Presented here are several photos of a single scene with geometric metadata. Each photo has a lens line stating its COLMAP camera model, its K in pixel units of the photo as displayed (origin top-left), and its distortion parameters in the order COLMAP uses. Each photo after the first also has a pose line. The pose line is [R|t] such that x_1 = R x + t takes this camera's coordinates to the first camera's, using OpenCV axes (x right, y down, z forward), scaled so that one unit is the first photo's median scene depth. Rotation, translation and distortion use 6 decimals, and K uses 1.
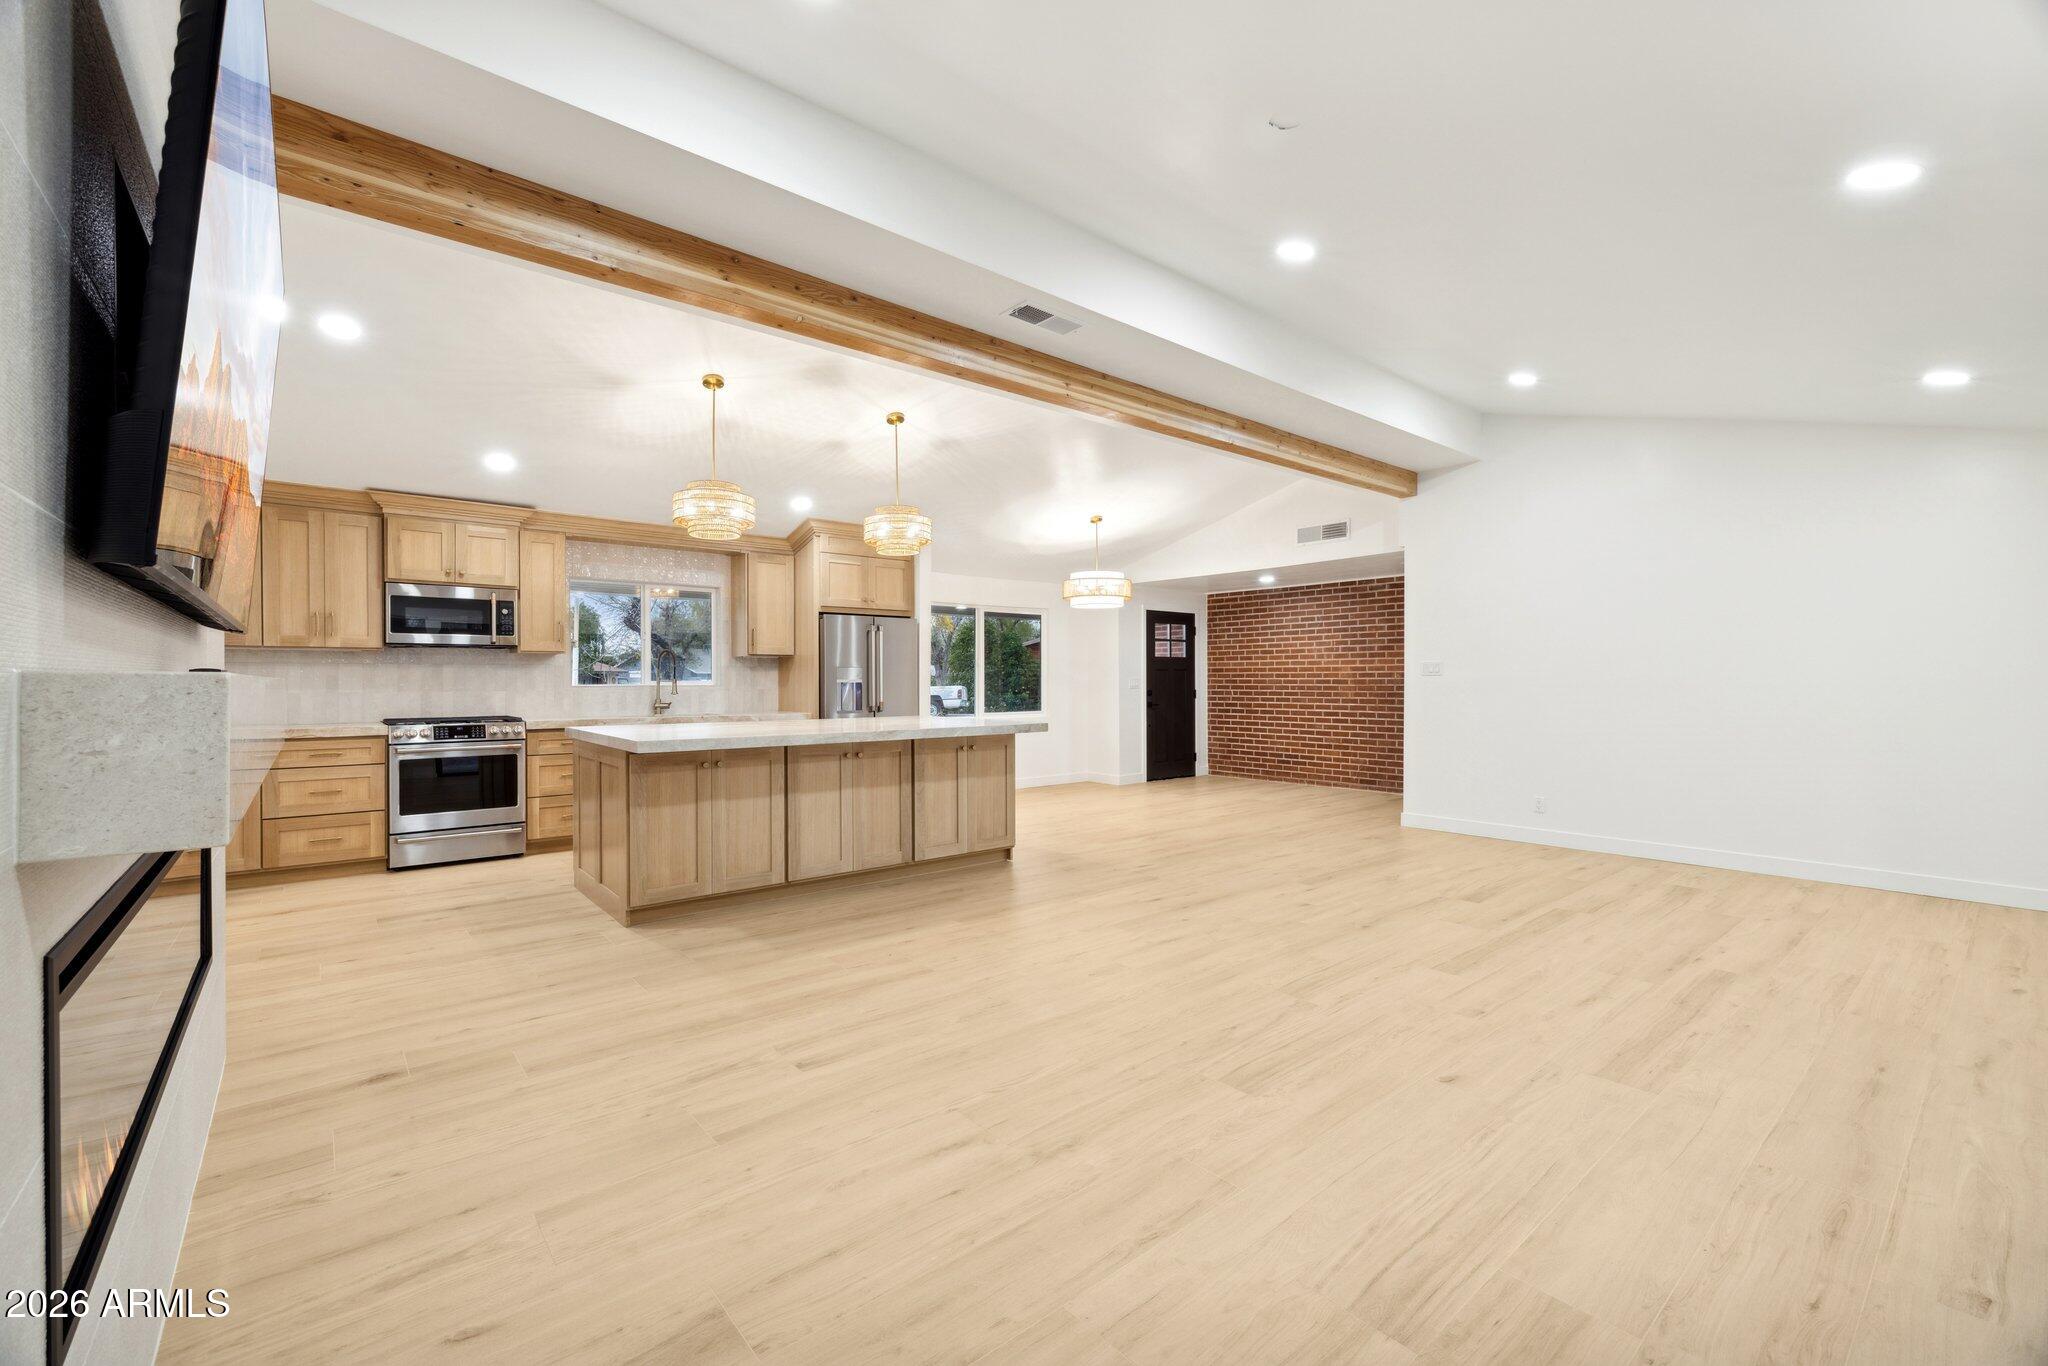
lens RADIAL K [[884.4, 0, 1026.9], [0, 884.4, 682.0], [0, 0, 1]] dist [-0.000501, -0.000009]
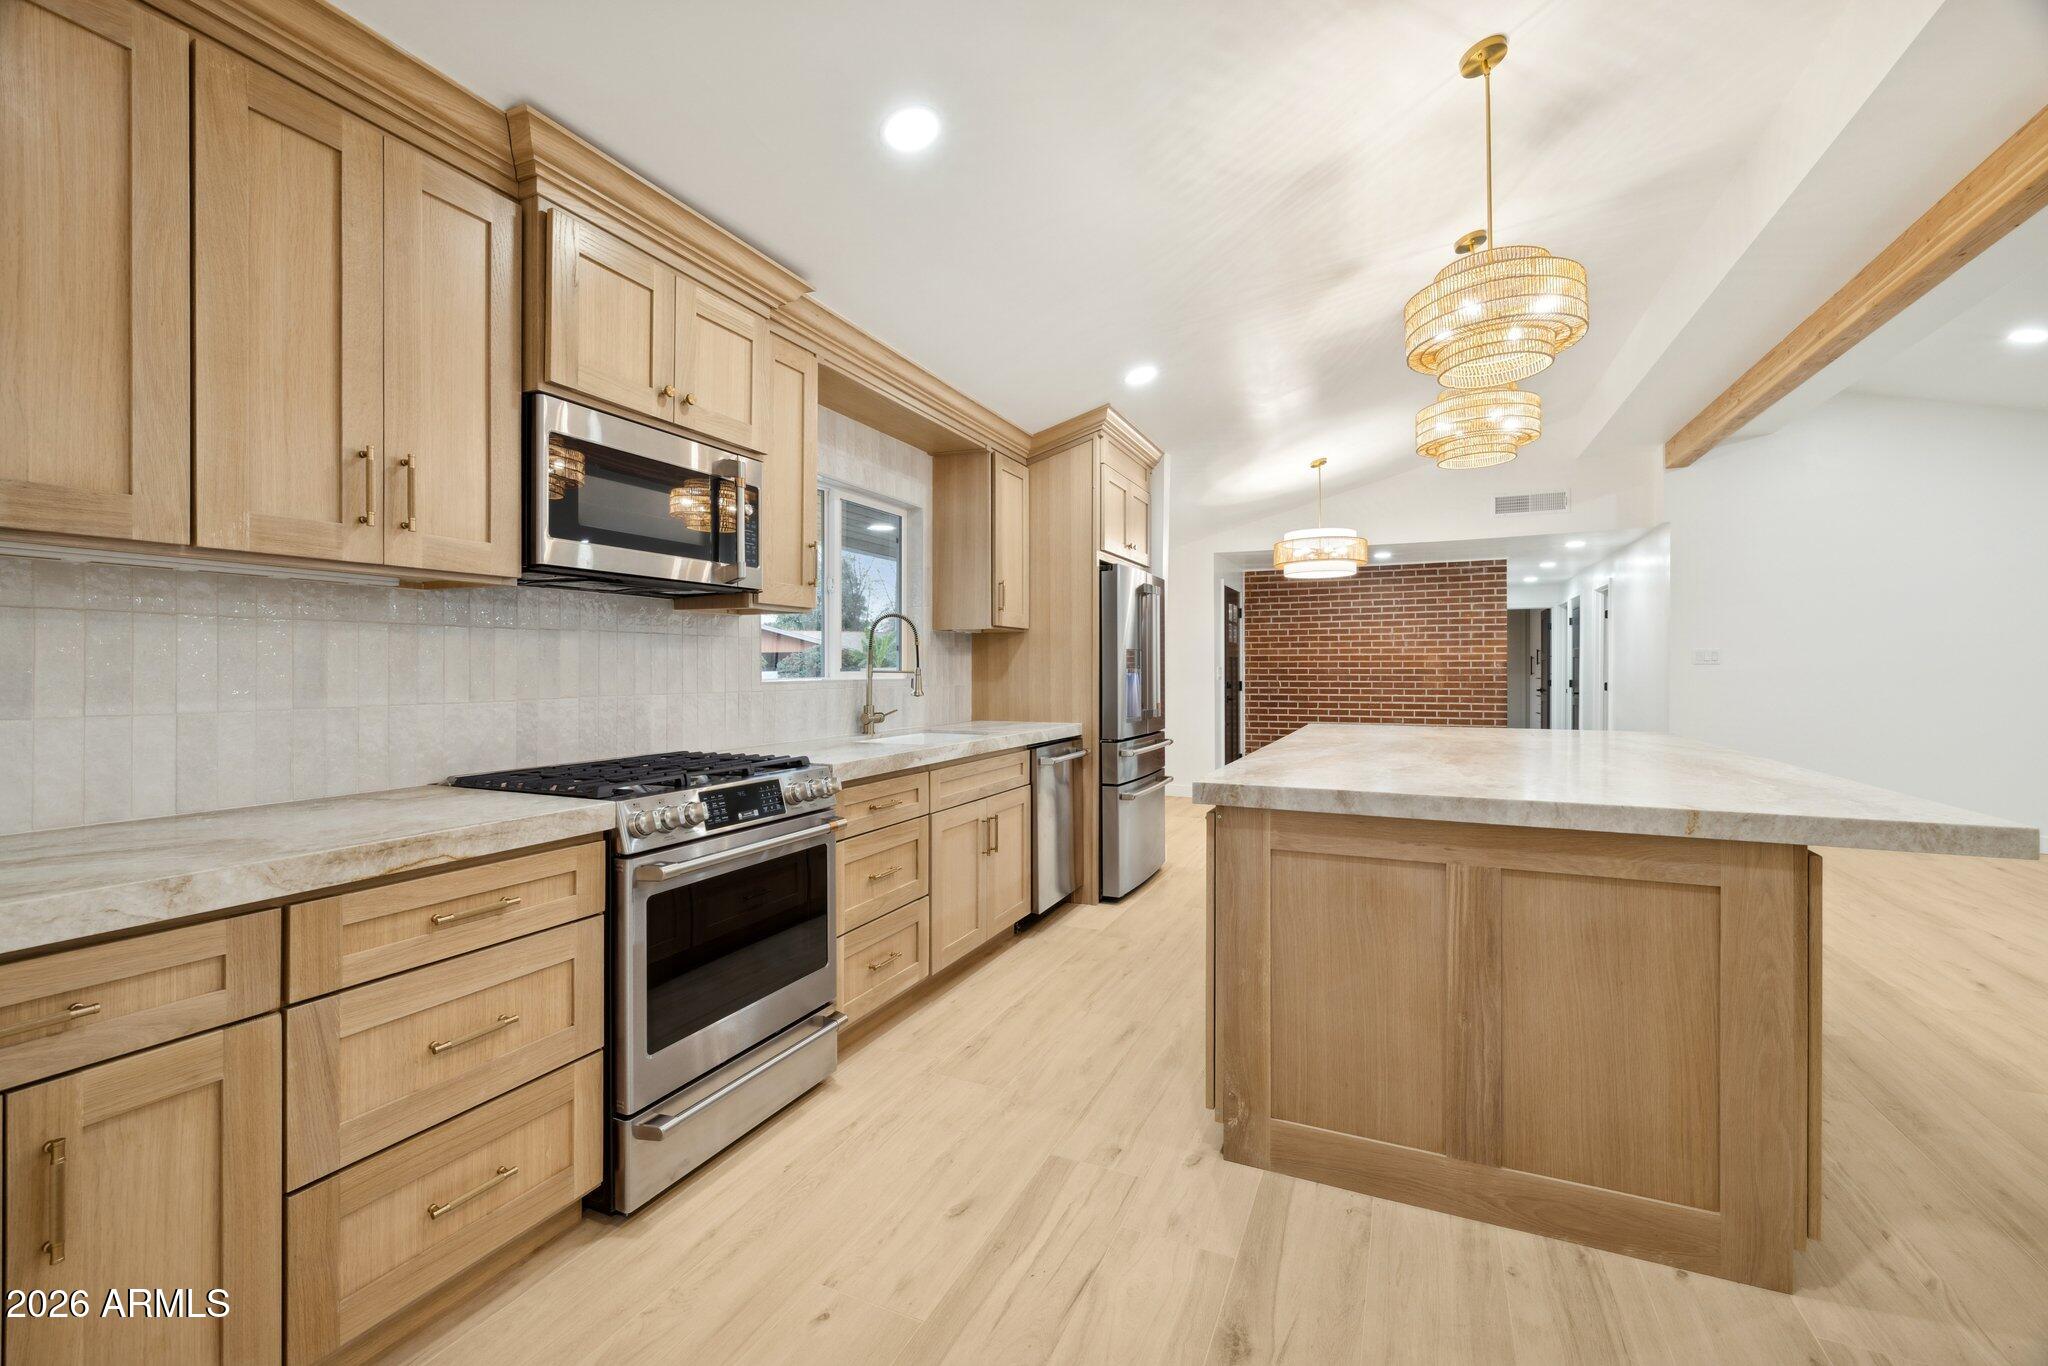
lens RADIAL K [[884.4, 0, 1021.1], [0, 884.4, 666.2], [0, 0, 1]] dist [-0.000501, -0.000009]
pose [[0.893377, 0.001700, 0.449305, -0.734123], [0.001023, 0.999983, -0.005817, -0.001406], [-0.449307, 0.005656, 0.893360, 0.617574]]
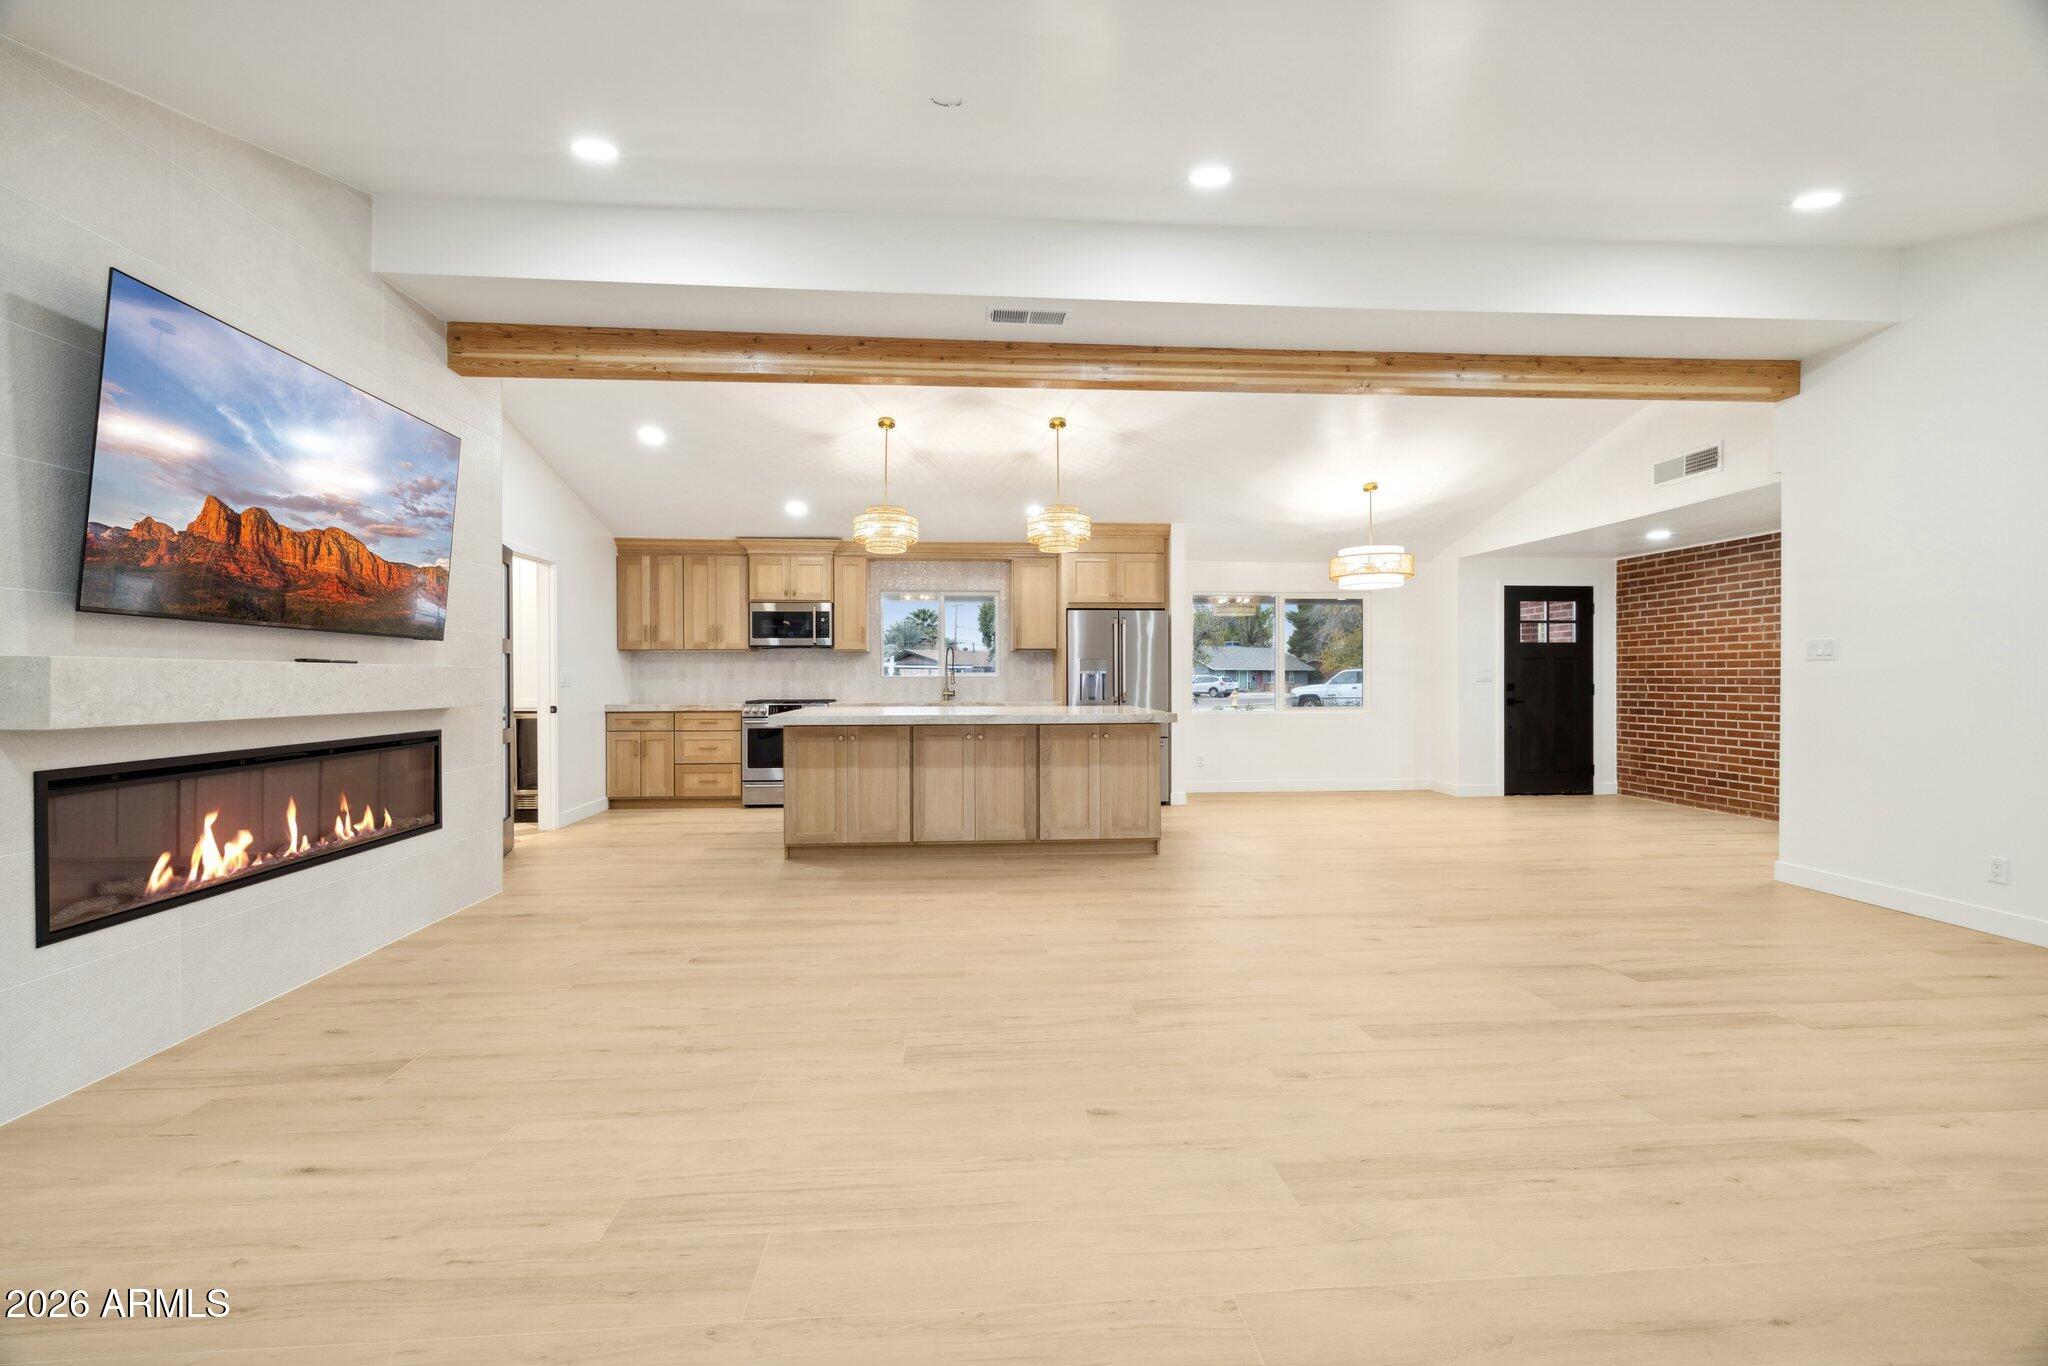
lens RADIAL K [[884.4, 0, 1000.1], [0, 884.4, 678.3], [0, 0, 1]] dist [-0.000501, -0.000009]
pose [[0.799121, 0.000197, -0.601170, 0.455753], [-0.000663, 1.000000, -0.000553, 0.008968], [0.601170, 0.000841, 0.799121, 0.116502]]
